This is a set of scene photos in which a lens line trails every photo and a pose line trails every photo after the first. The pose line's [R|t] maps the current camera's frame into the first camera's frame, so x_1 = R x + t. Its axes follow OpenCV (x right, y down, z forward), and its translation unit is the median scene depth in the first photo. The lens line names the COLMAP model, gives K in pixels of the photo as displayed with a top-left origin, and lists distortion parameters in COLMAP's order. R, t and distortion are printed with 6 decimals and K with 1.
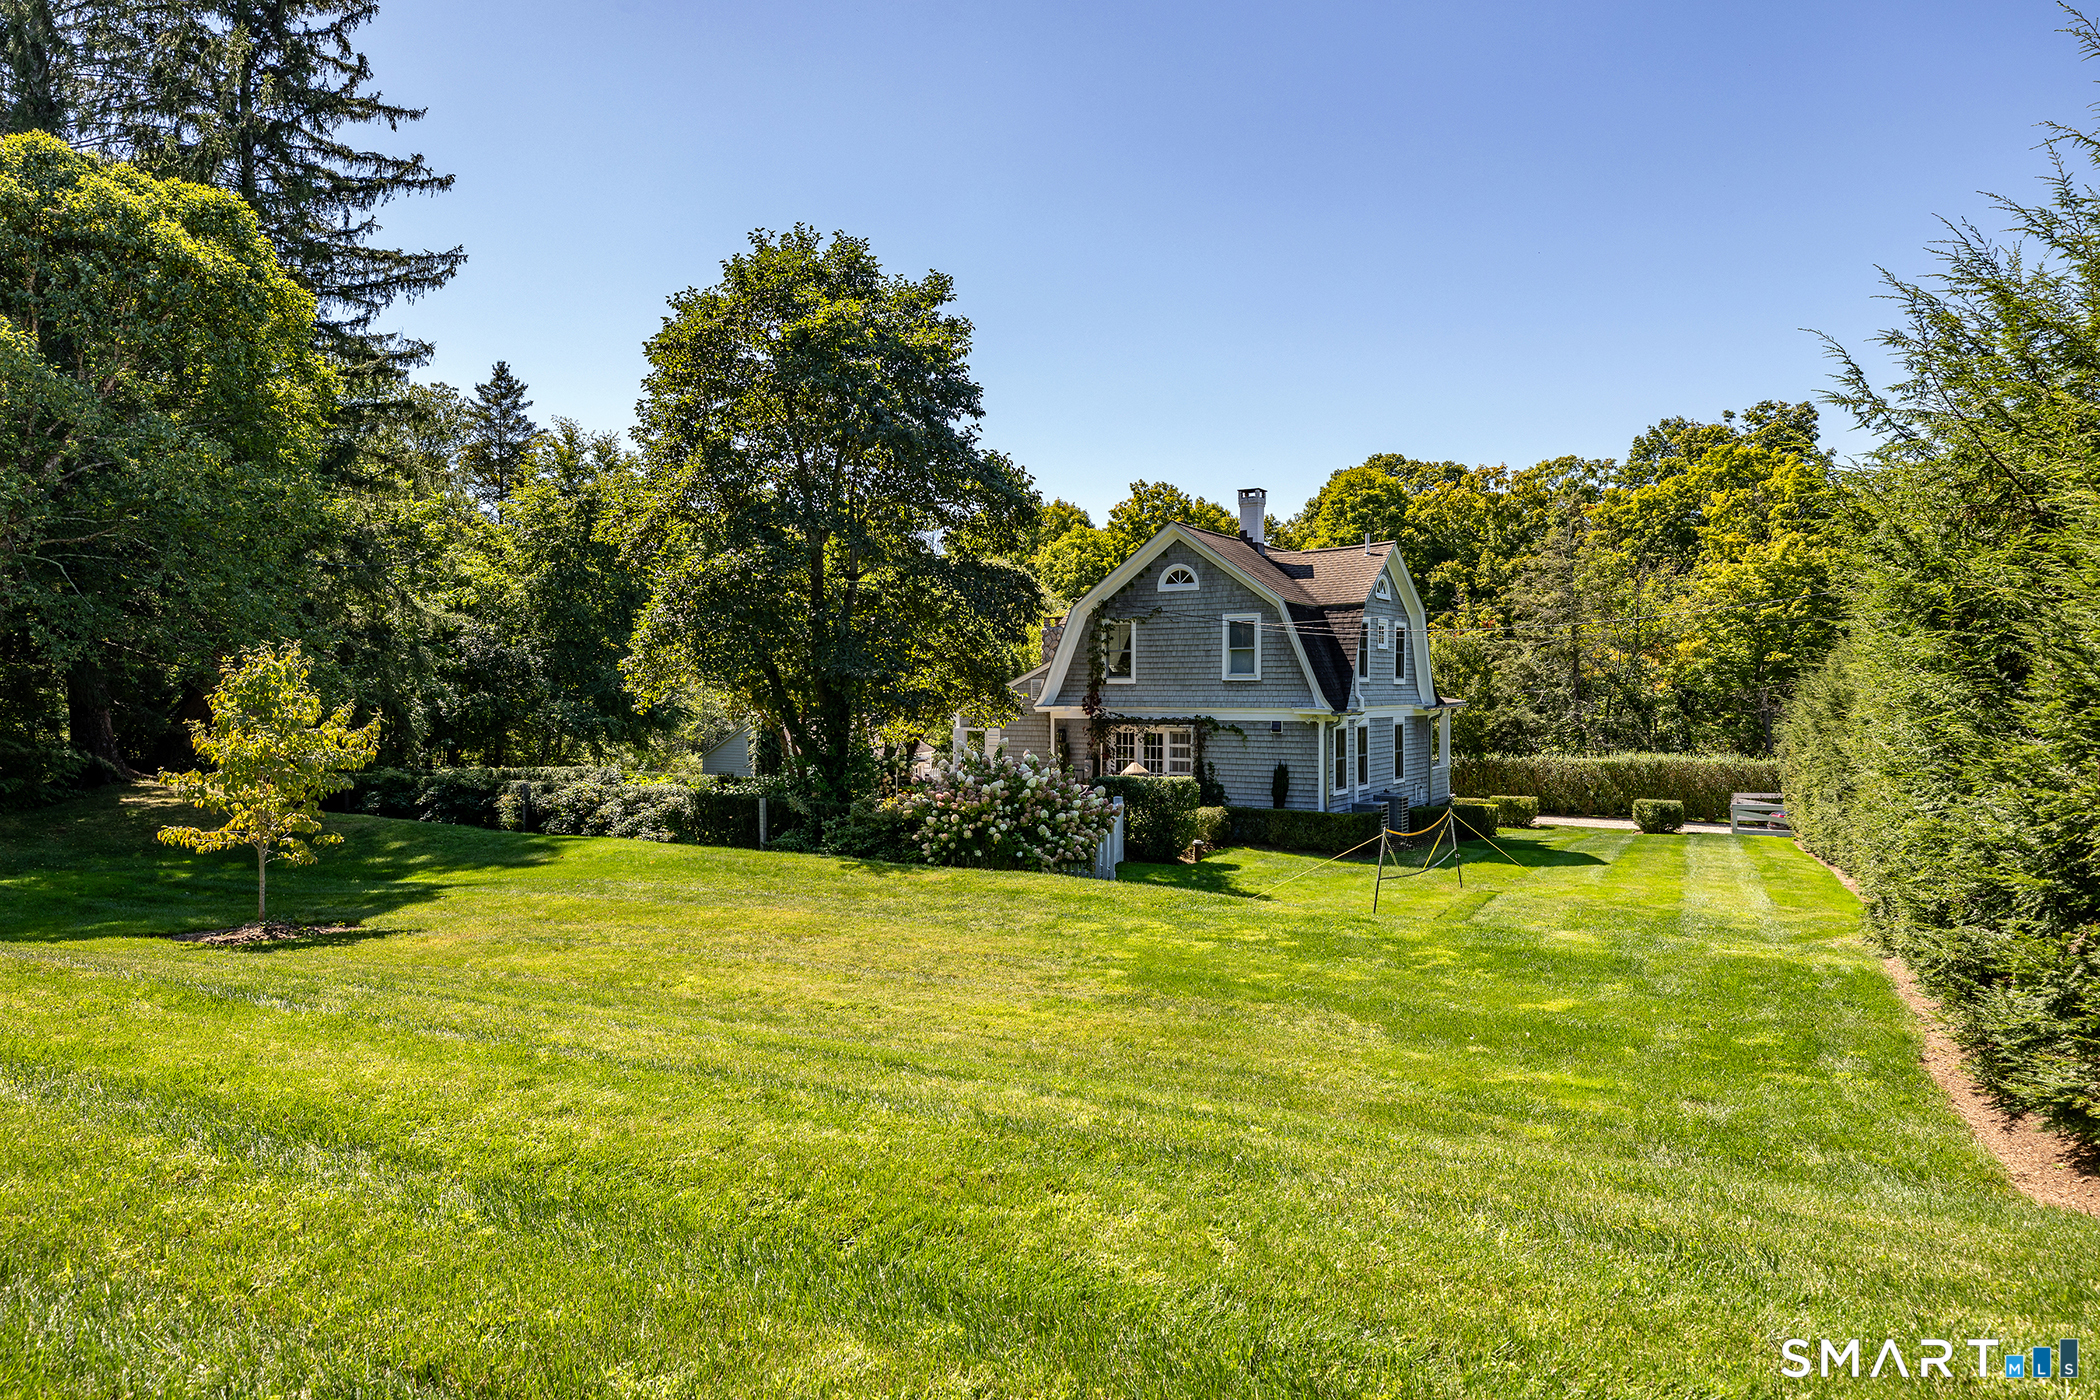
lens RADIAL K [[1280.4, 0, 1038.2], [0, 1280.4, 715.6], [0, 0, 1]] dist [0.006269, 0.002850]
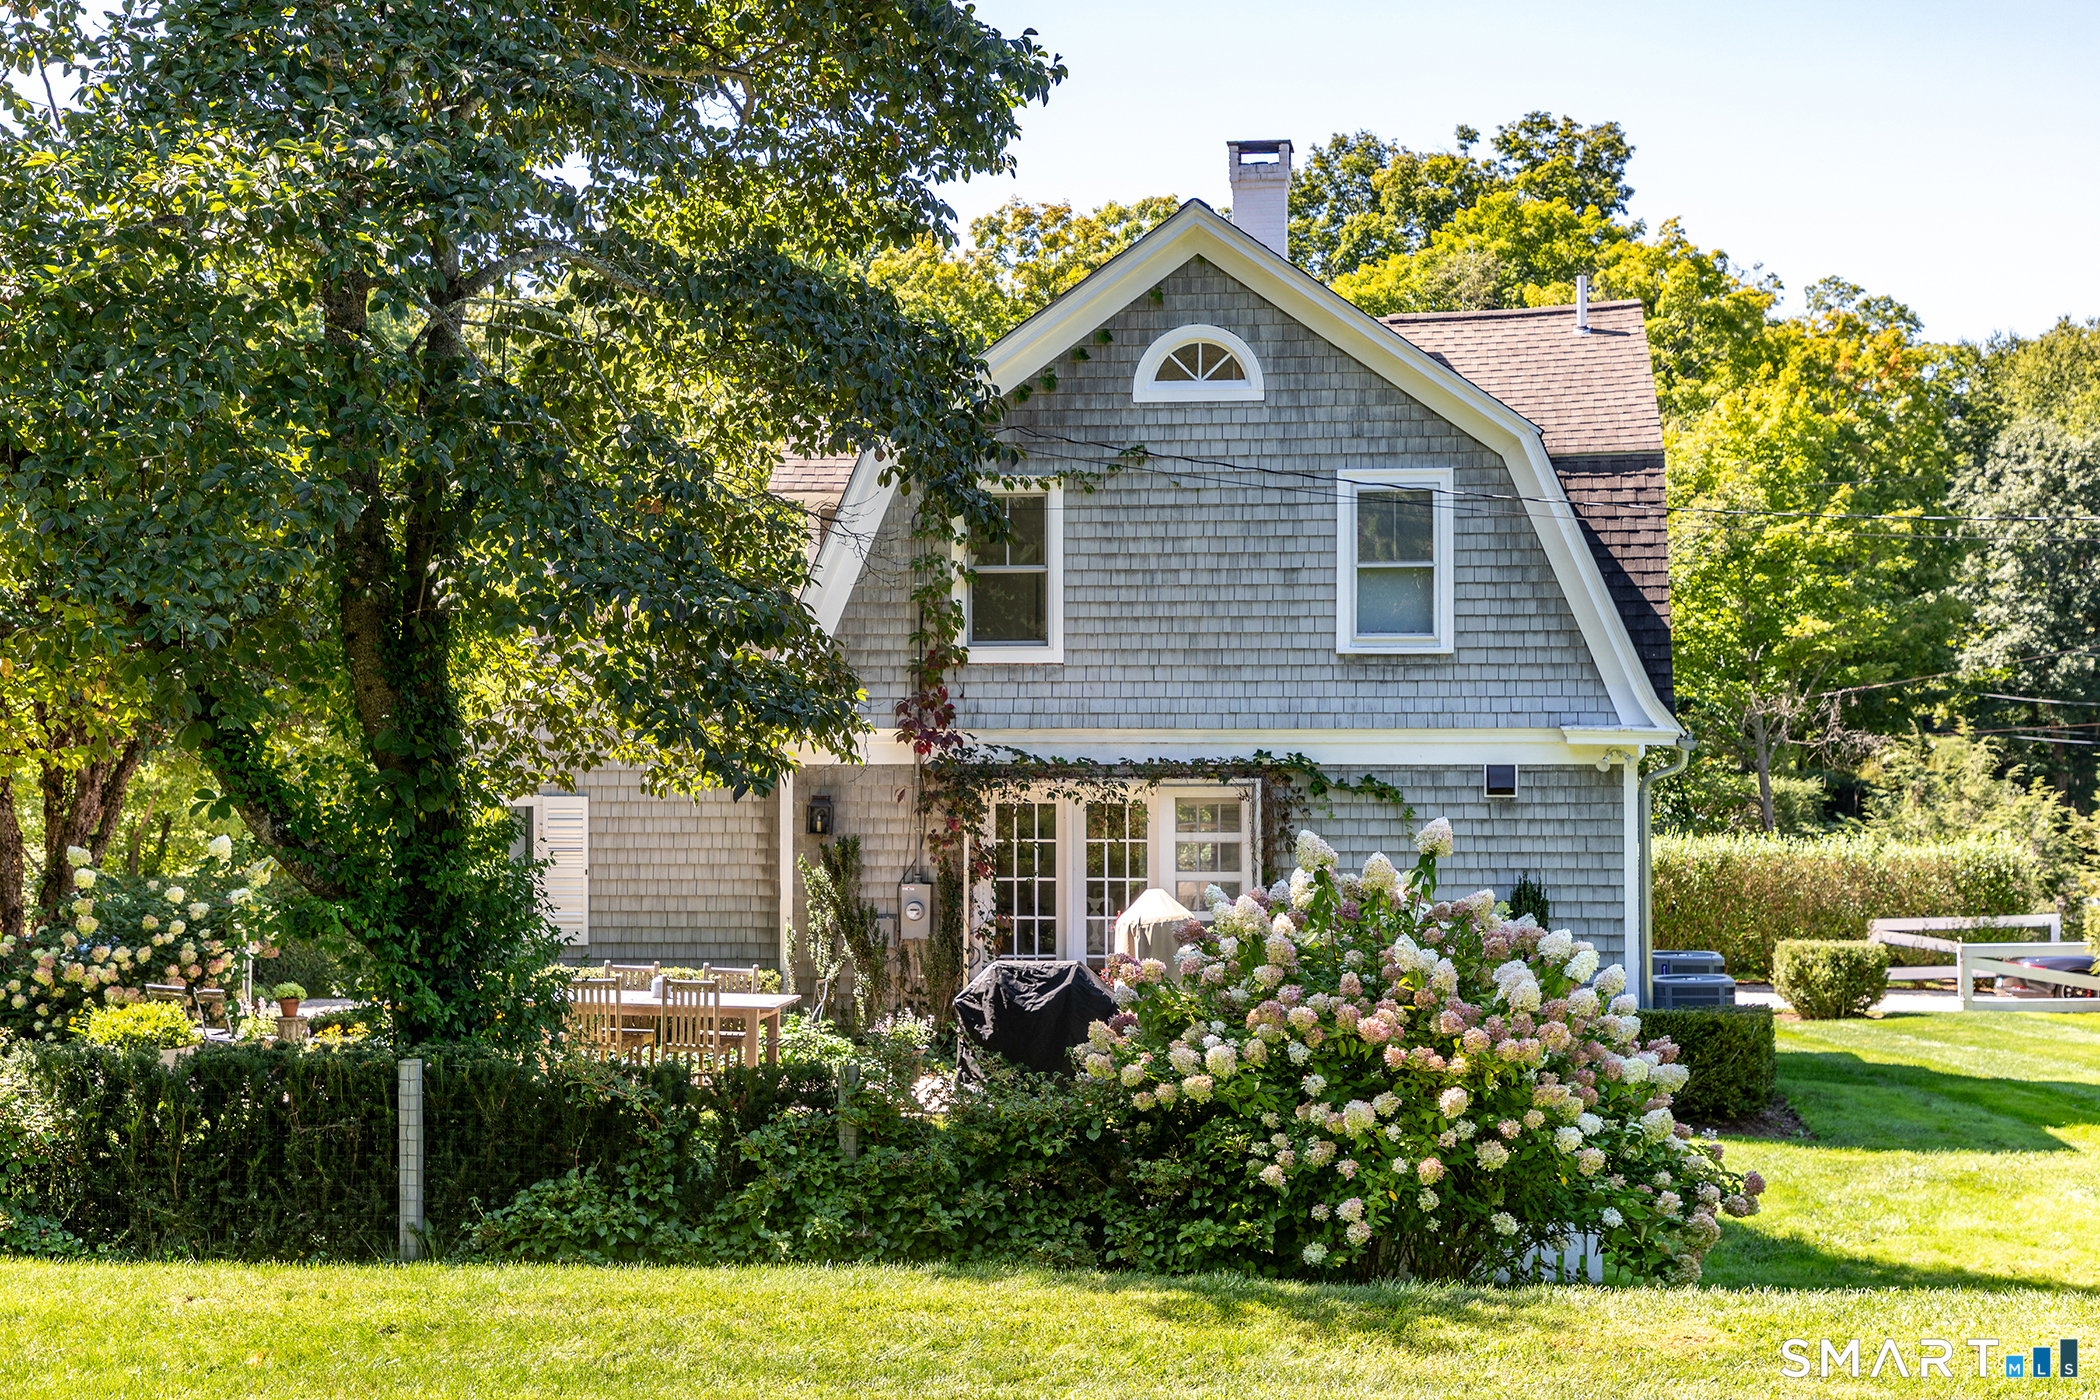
lens RADIAL K [[2892.5, 0, 1054.4], [0, 2892.5, 689.0], [0, 0, 1]] dist [0.078718, 0.000000]
pose [[0.897703, 0.002612, 0.440594, -0.257860], [0.009567, 0.999631, -0.025418, 0.002147], [-0.440498, 0.027033, 0.897346, 0.277187]]
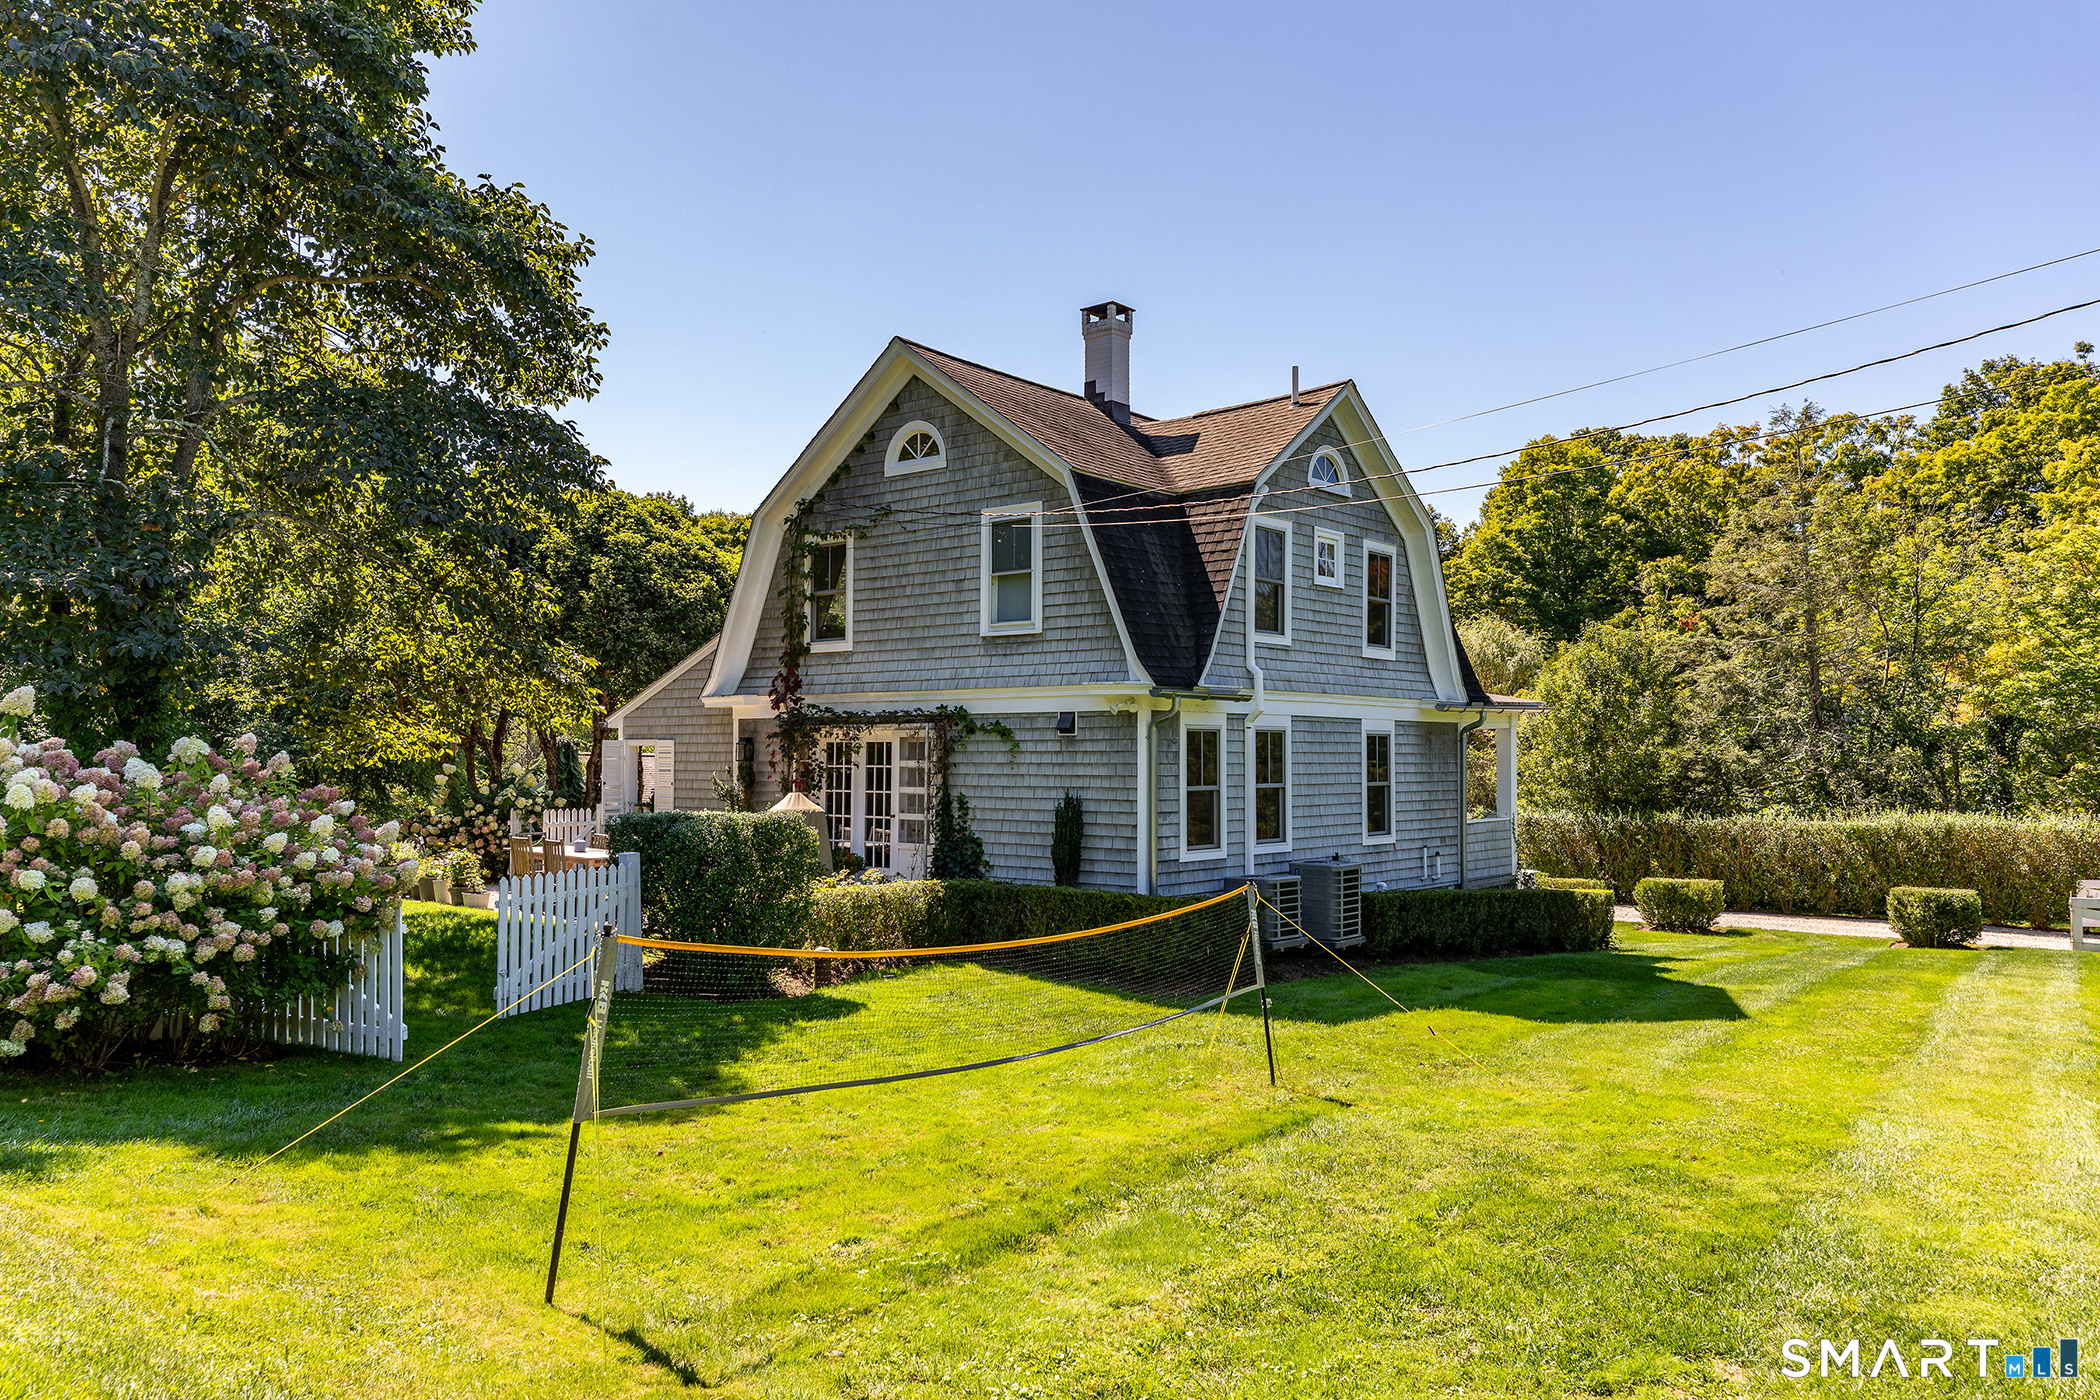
lens RADIAL K [[1500.1, 0, 1051.8], [0, 1500.1, 721.5], [0, 0, 1]] dist [0.021924, -0.012203]
pose [[0.993287, 0.002546, -0.115650, 0.219165], [-0.007434, 0.999096, -0.041853, 0.028932], [0.115439, 0.042432, 0.992408, 0.363880]]
